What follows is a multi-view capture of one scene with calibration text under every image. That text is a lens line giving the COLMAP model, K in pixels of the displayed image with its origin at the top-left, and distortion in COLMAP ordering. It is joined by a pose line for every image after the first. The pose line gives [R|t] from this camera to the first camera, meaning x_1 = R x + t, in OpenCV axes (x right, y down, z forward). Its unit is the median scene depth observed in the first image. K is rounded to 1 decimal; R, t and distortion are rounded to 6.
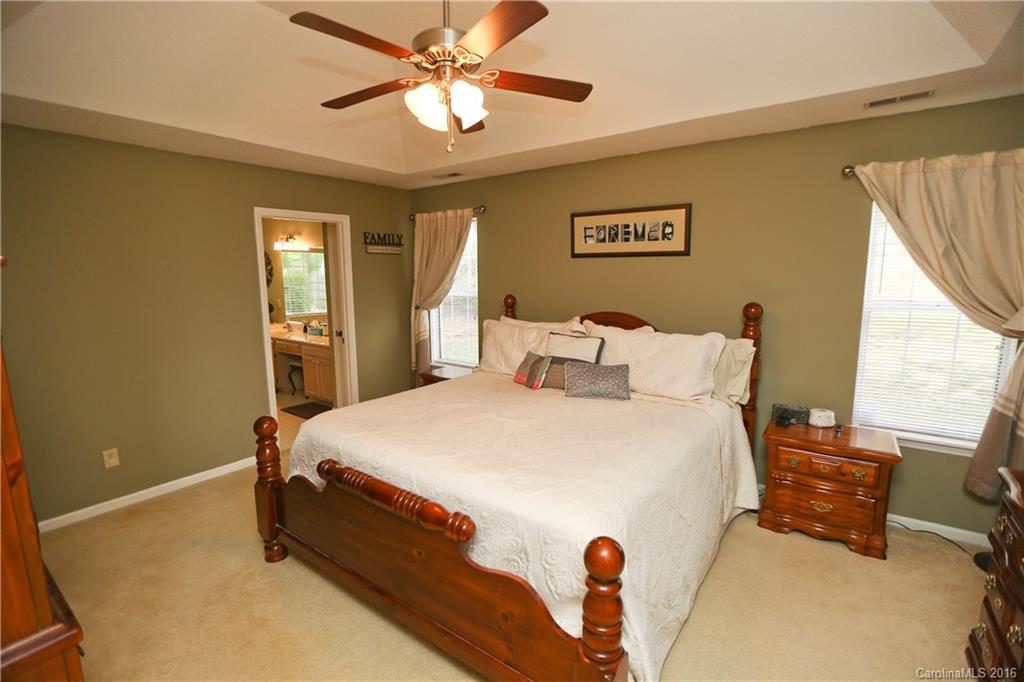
lens RADIAL K [[465.2, 0, 514.2], [0, 465.2, 338.3], [0, 0, 1]] dist [-0.043182, 0.011645]
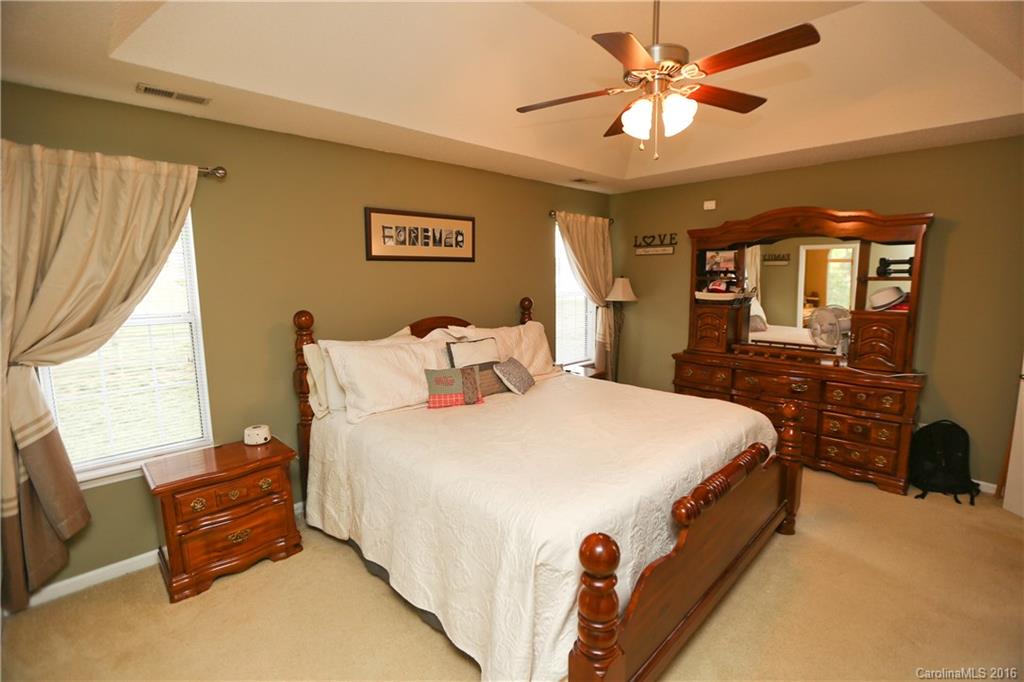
lens RADIAL K [[465.2, 0, 514.2], [0, 465.2, 338.3], [0, 0, 1]] dist [-0.043182, 0.011645]
pose [[0.156813, -0.132242, 0.978735, -0.739418], [0.149319, 0.982778, 0.108865, -0.094635], [-0.976275, 0.129072, 0.173859, 0.674767]]
